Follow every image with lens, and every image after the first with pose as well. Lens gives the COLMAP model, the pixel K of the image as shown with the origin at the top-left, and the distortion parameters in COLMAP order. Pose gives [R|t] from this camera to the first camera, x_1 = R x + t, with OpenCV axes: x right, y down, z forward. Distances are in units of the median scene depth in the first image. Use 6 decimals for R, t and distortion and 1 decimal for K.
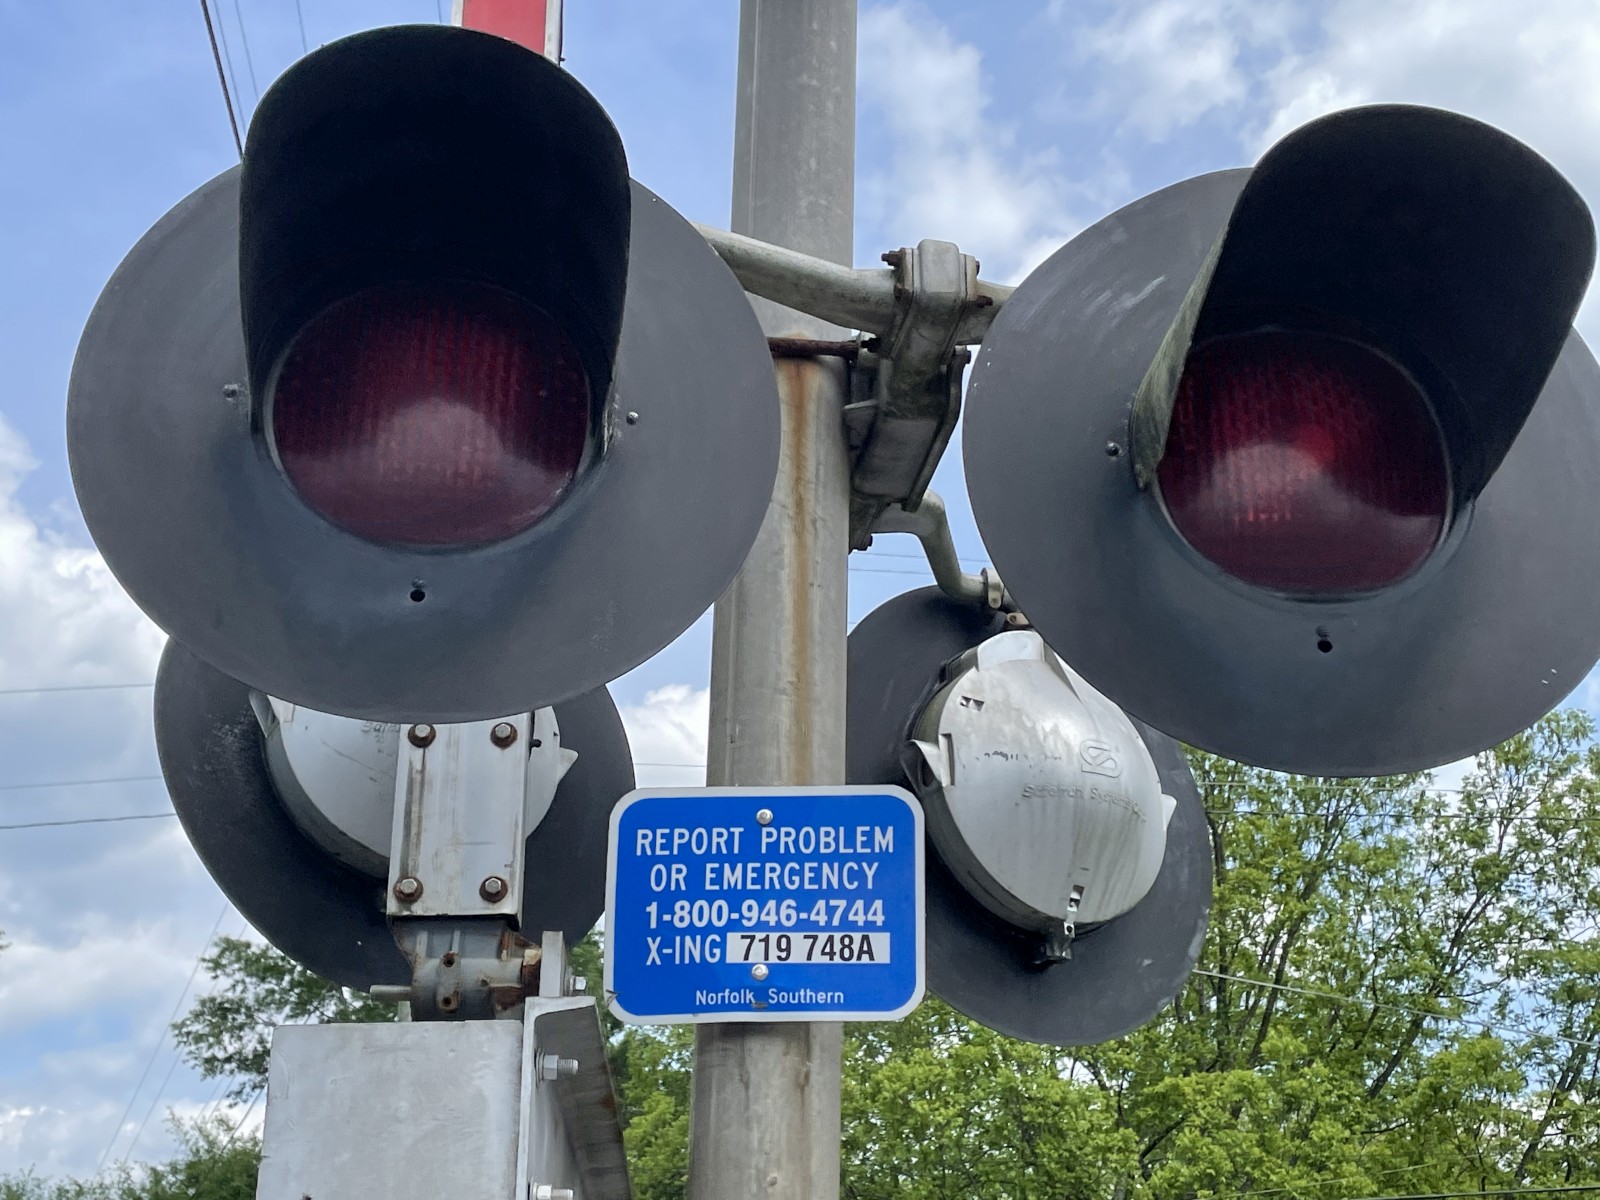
lens RADIAL K [[2244.4, 0, 767.3], [0, 2244.4, 529.5], [0, 0, 1]] dist [0.071031, -0.047200]
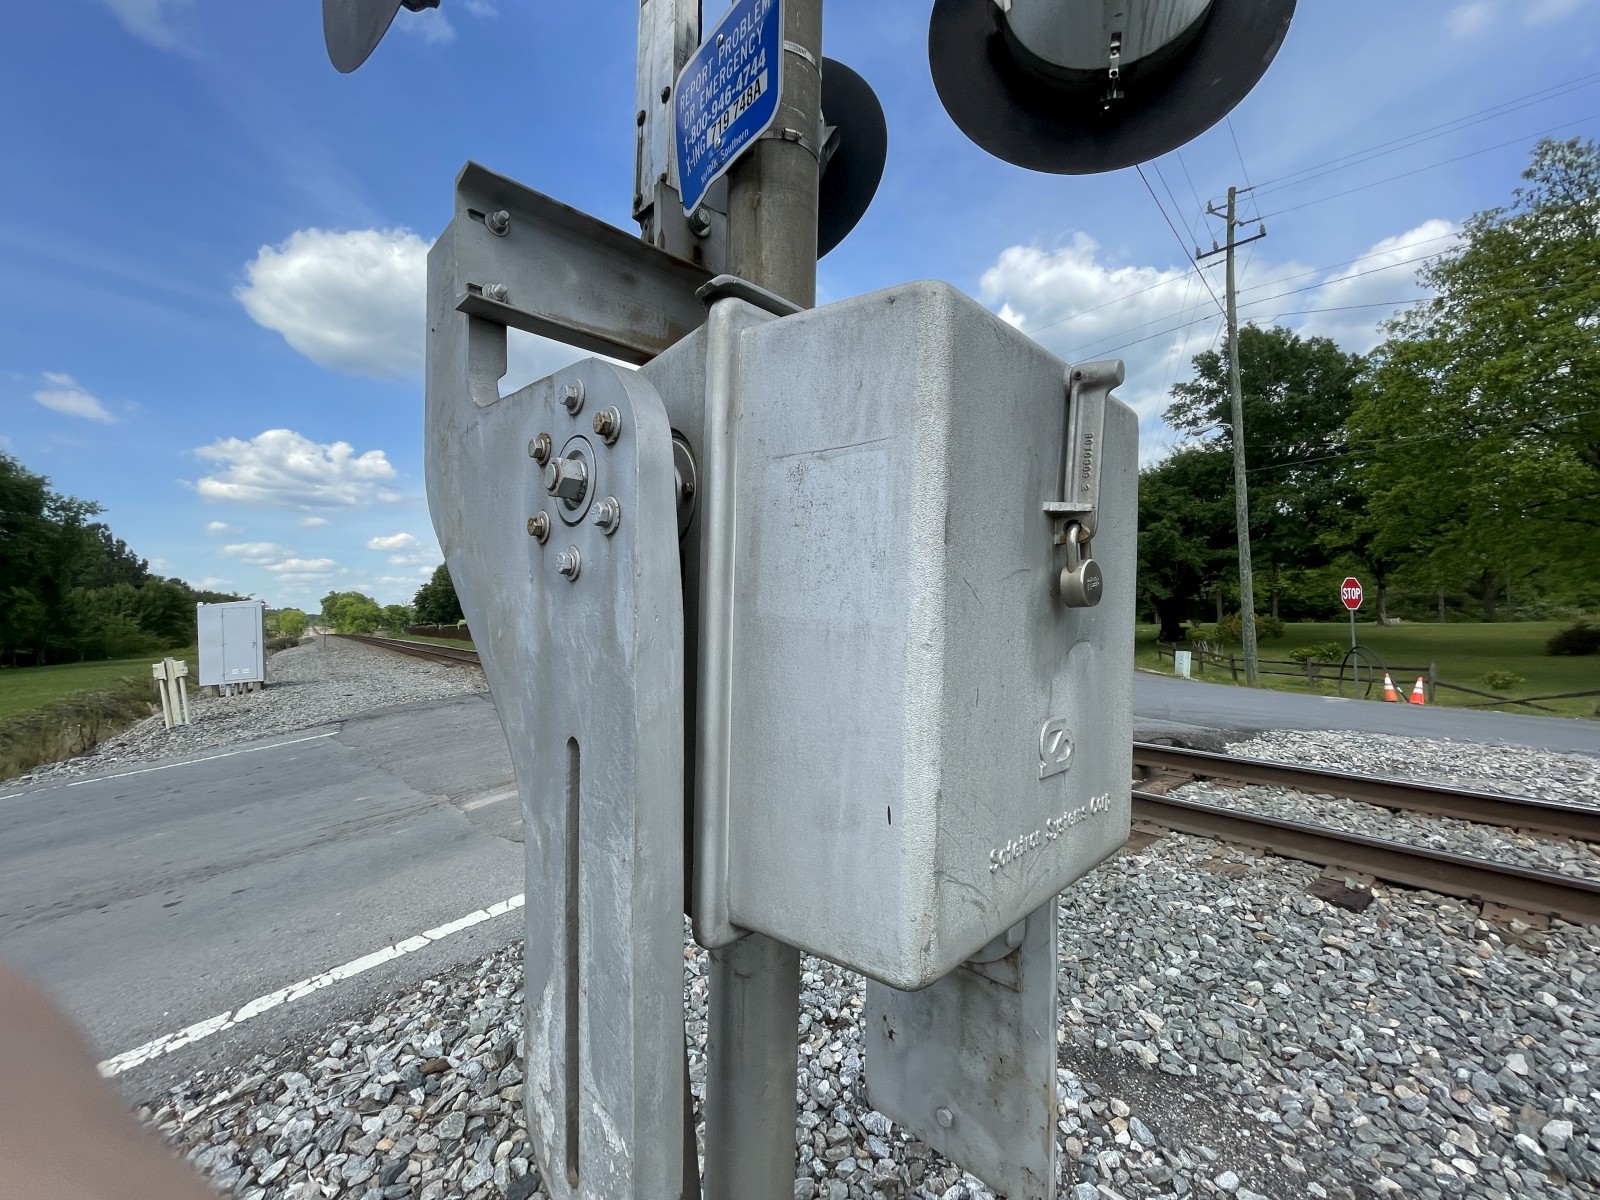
lens RADIAL K [[645.9, 0, 799.6], [0, 645.9, 593.8], [0, 0, 1]] dist [0.010372, -0.005561]
pose [[0.699632, -0.021285, -0.714186, 0.331536], [0.328021, 0.897564, 0.294586, 0.338617], [0.634758, -0.440370, 0.634946, 0.555849]]
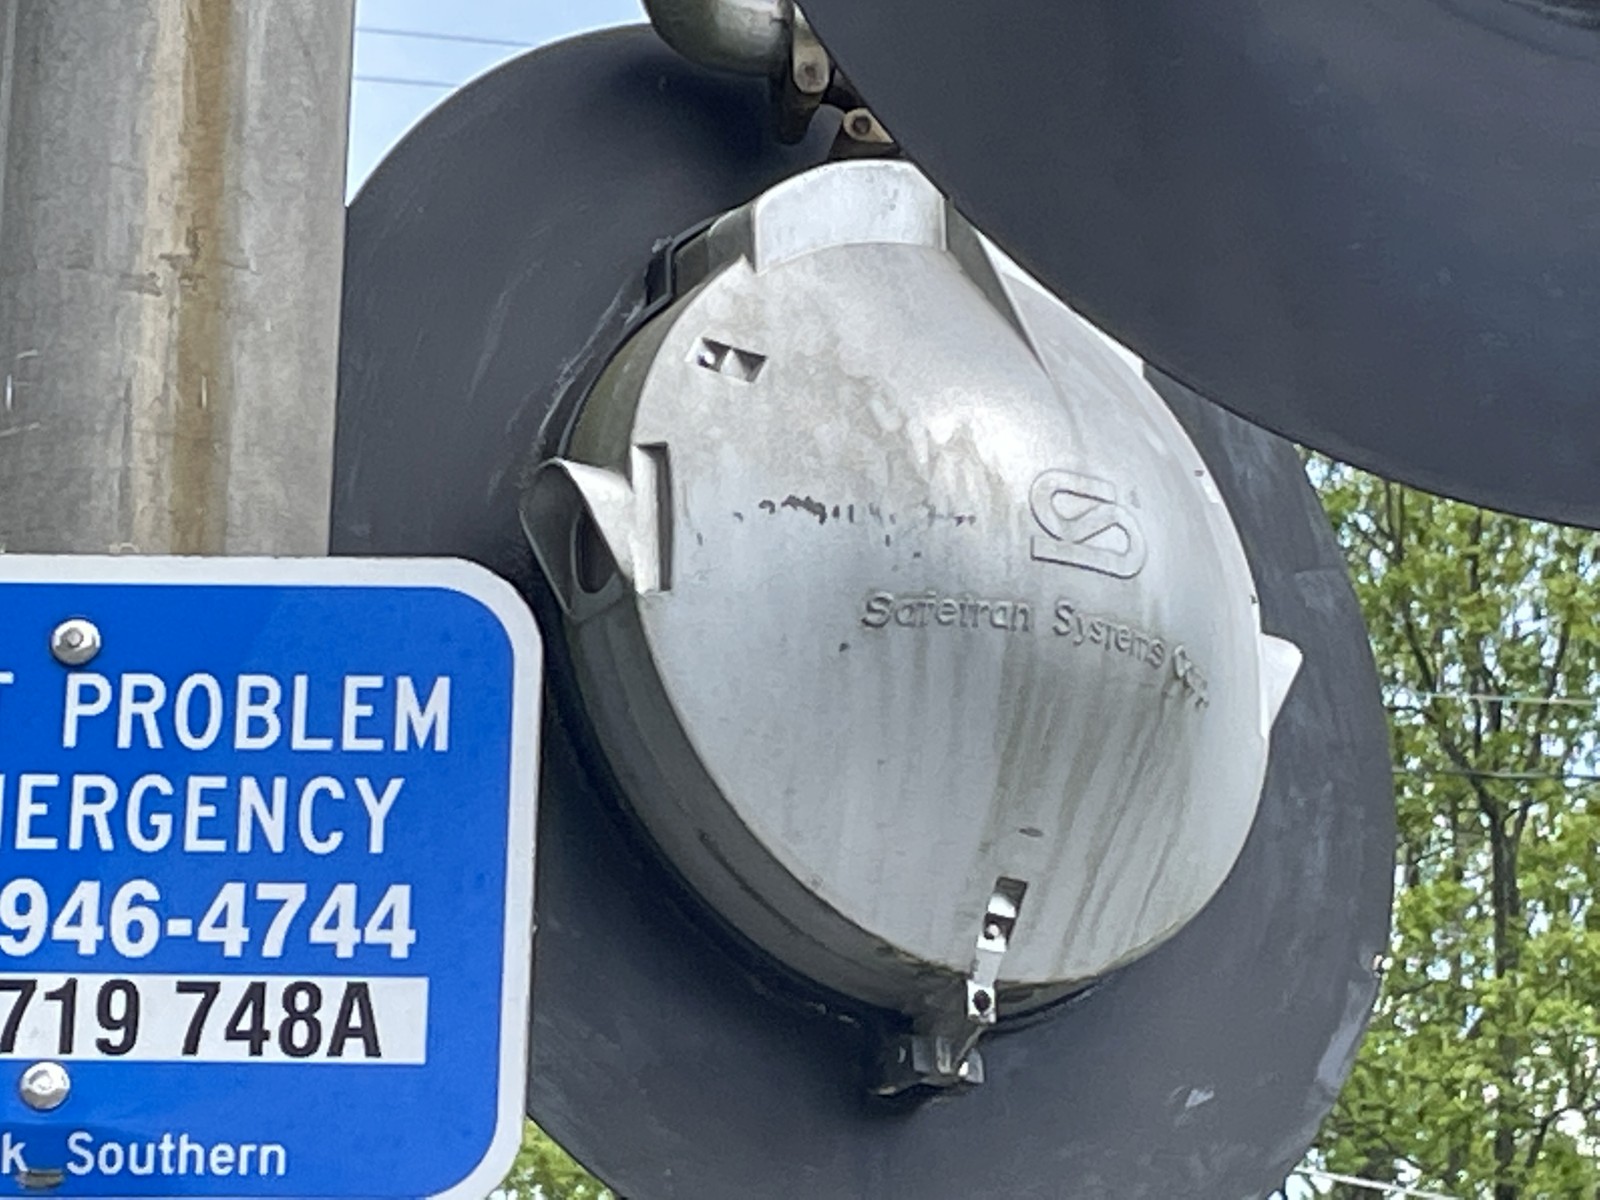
lens RADIAL K [[6171.4, 0, 1026.7], [0, 6171.4, 600.8], [0, 0, 1]] dist [0.016575, -0.088327]
pose [[0.992859, 0.023375, 0.116984, 0.030873], [-0.034767, 0.994744, 0.096313, 0.025082], [-0.114118, -0.099692, 0.988453, 0.054651]]
